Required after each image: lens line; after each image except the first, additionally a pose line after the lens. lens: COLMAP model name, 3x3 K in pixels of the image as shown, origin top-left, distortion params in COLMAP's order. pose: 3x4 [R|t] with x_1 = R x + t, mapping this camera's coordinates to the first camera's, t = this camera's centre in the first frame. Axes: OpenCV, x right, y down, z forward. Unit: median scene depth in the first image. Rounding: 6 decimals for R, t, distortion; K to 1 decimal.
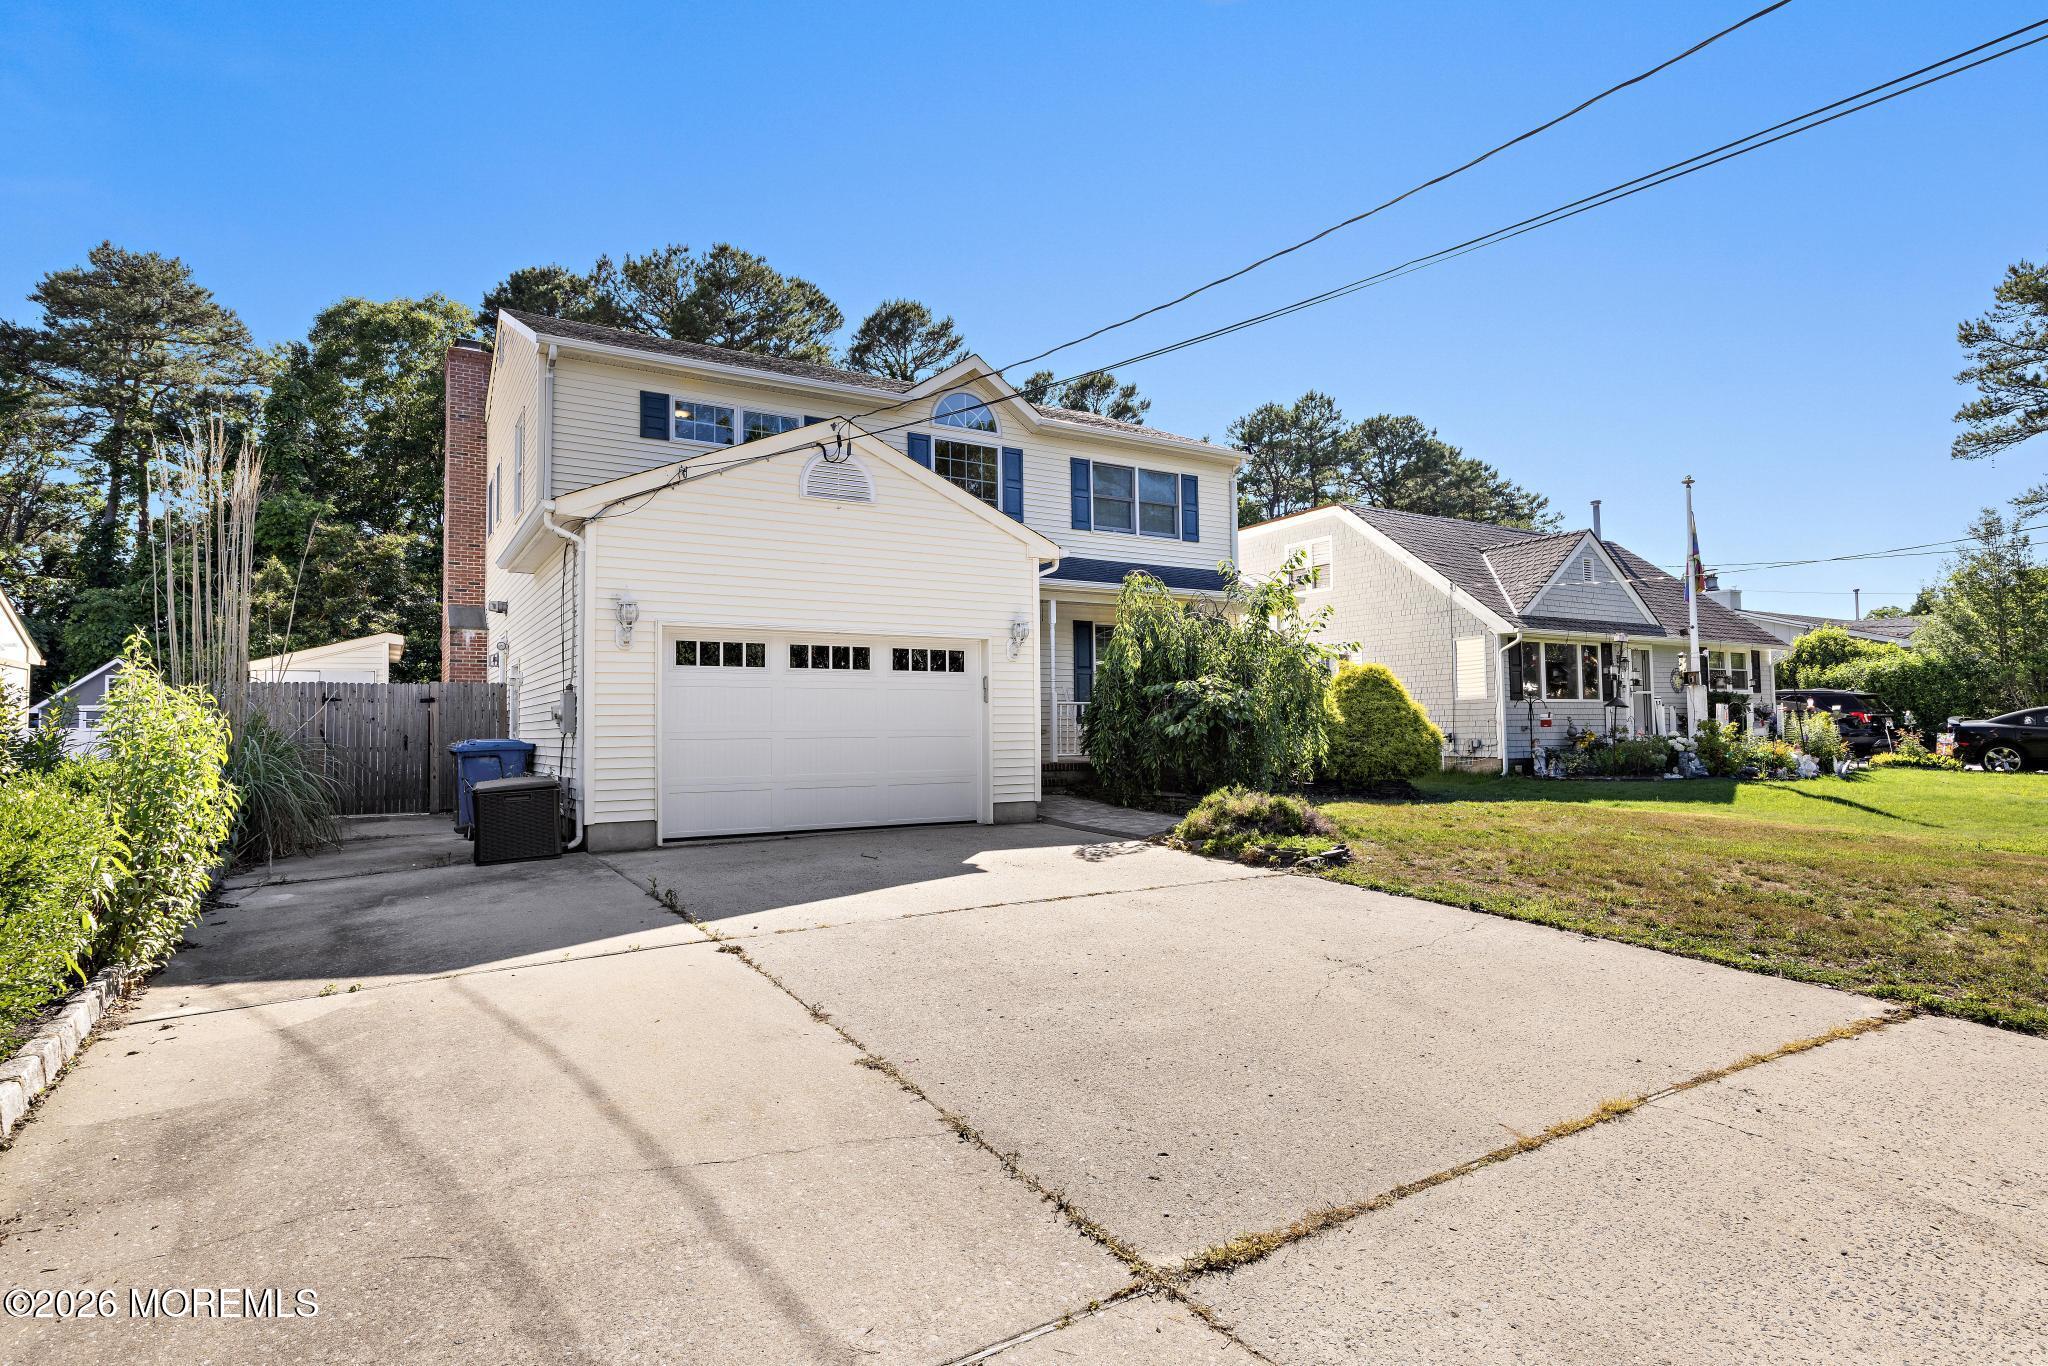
lens RADIAL K [[1031.1, 0, 1019.3], [0, 1031.1, 687.6], [0, 0, 1]] dist [0.001334, -0.000939]
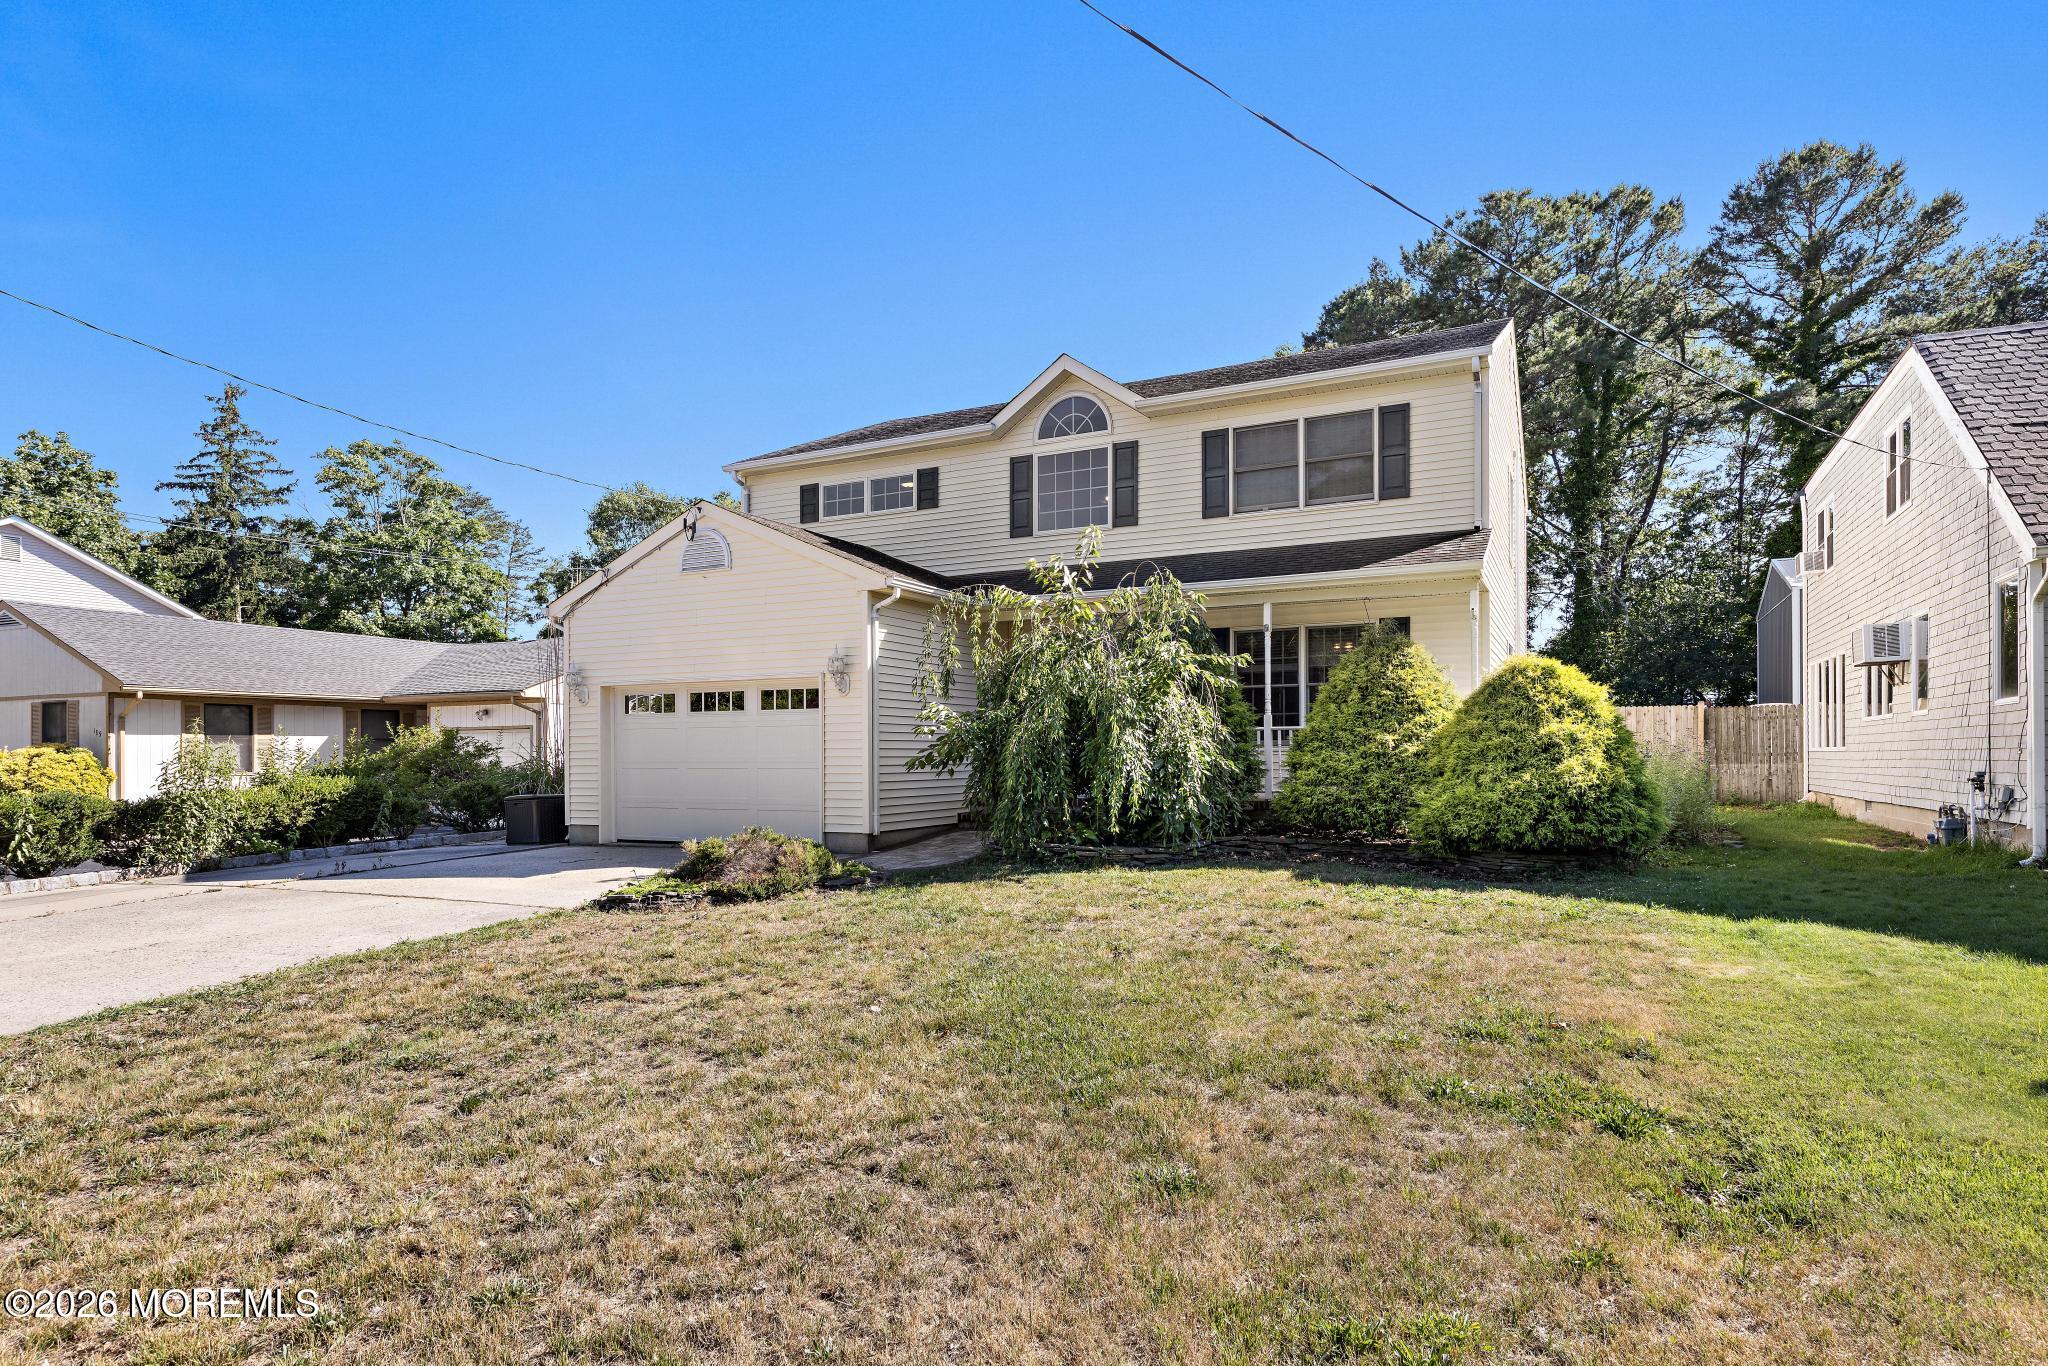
lens RADIAL K [[1101.2, 0, 1043.3], [0, 1101.2, 766.0], [0, 0, 1]] dist [0.004645, -0.000389]
pose [[0.554687, 0.012129, -0.831971, 0.891807], [0.033972, 0.998730, 0.037210, 0.008889], [0.831365, -0.048904, 0.553570, 0.487570]]
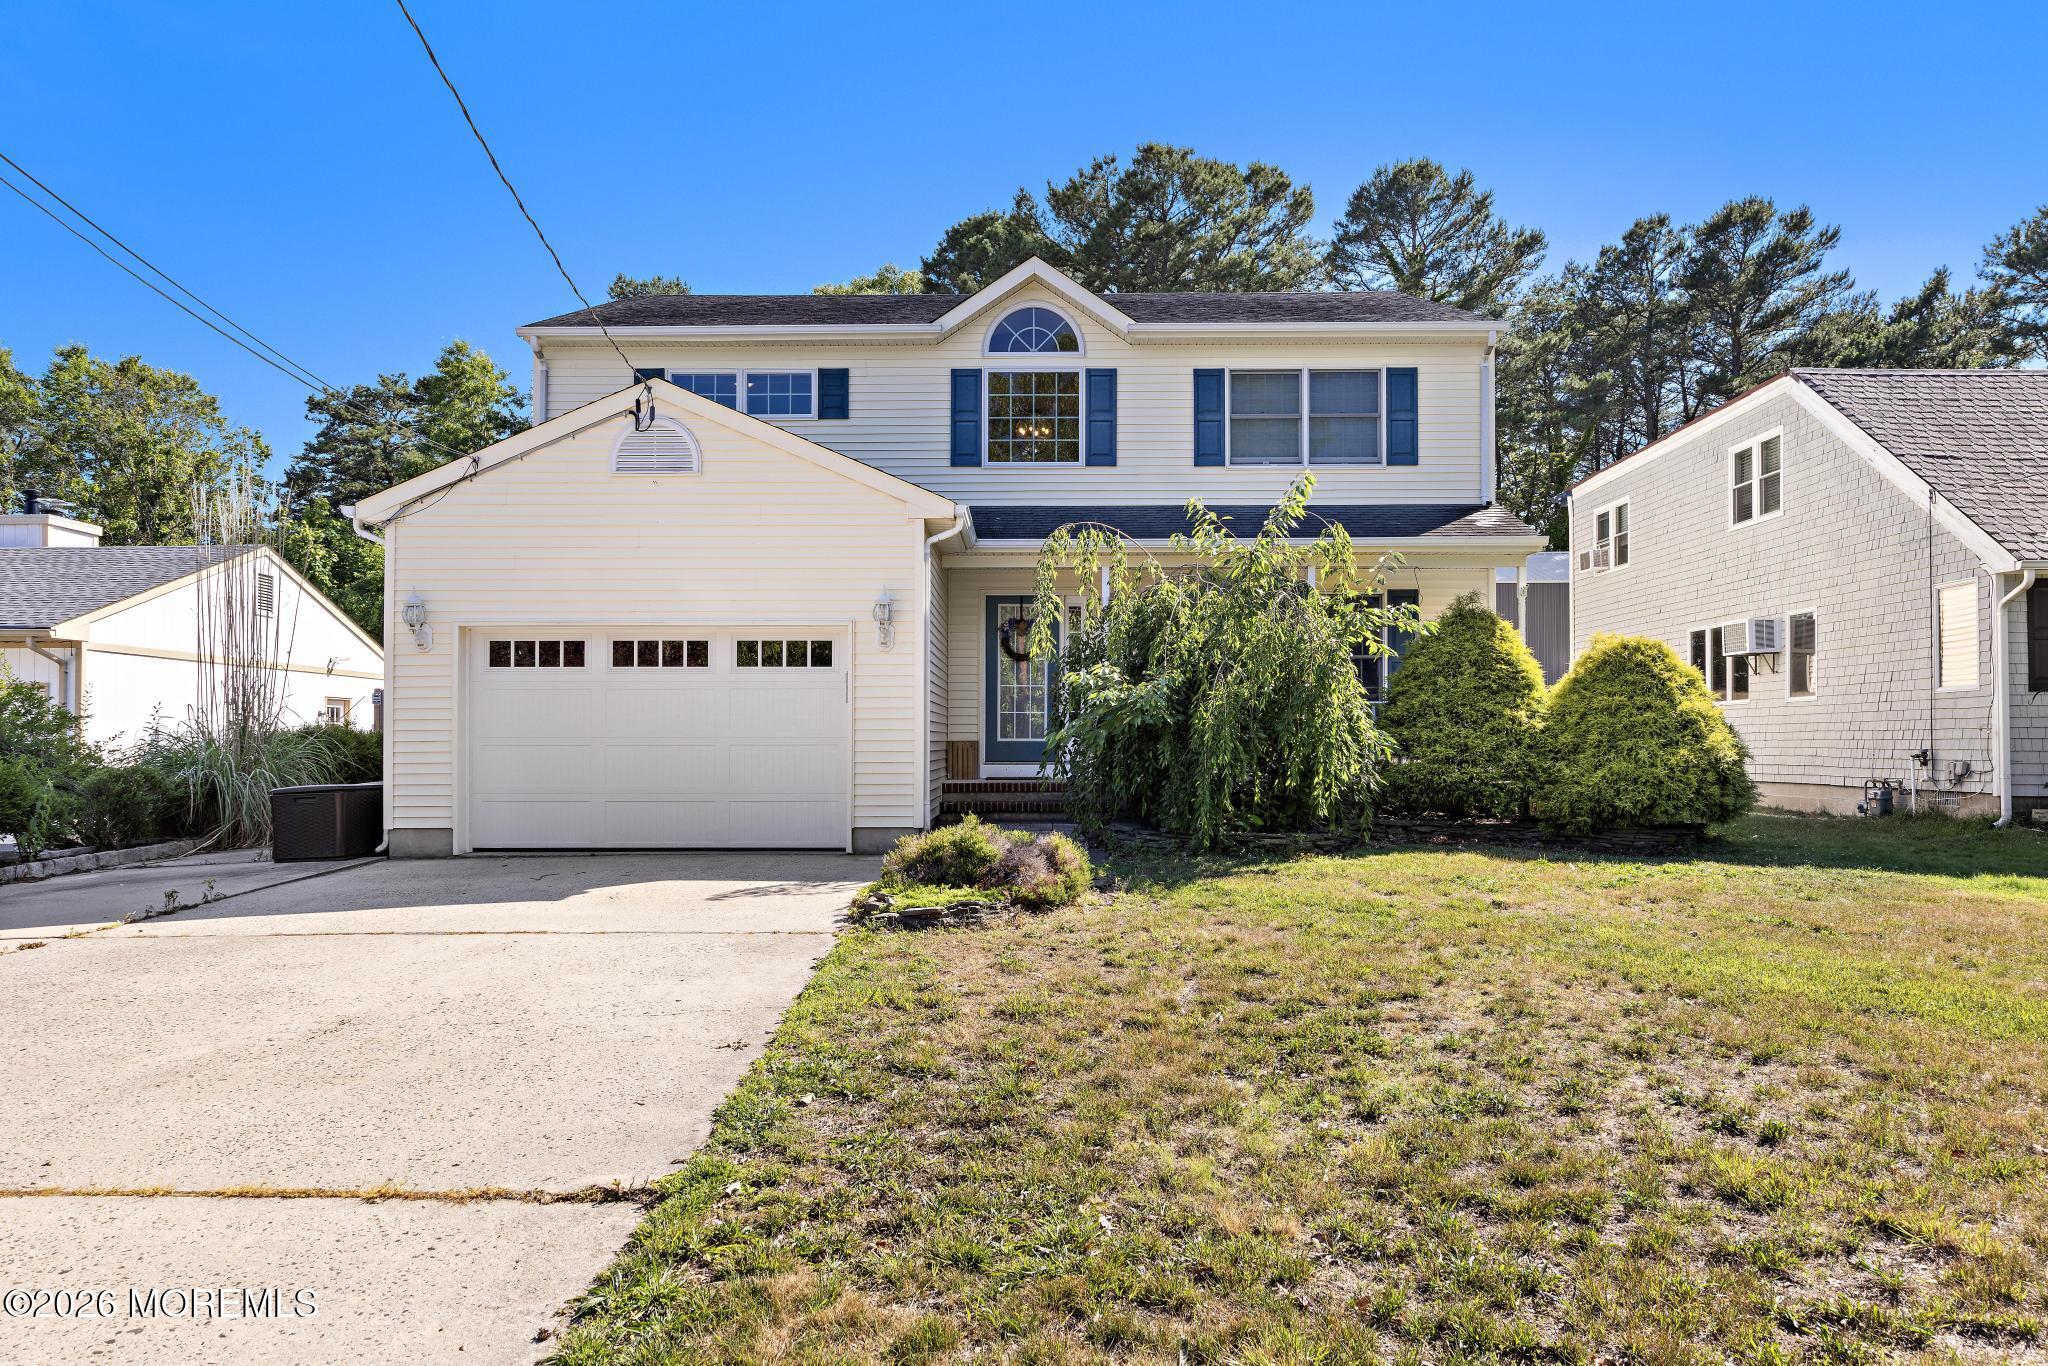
lens RADIAL K [[1306.5, 0, 1035.3], [0, 1306.5, 727.0], [0, 0, 1]] dist [0.004969, -0.001575]
pose [[0.858060, 0.001237, -0.513547, 0.536751], [0.014658, 0.999531, 0.026899, 0.006331], [0.513340, -0.030609, 0.857639, 0.168966]]
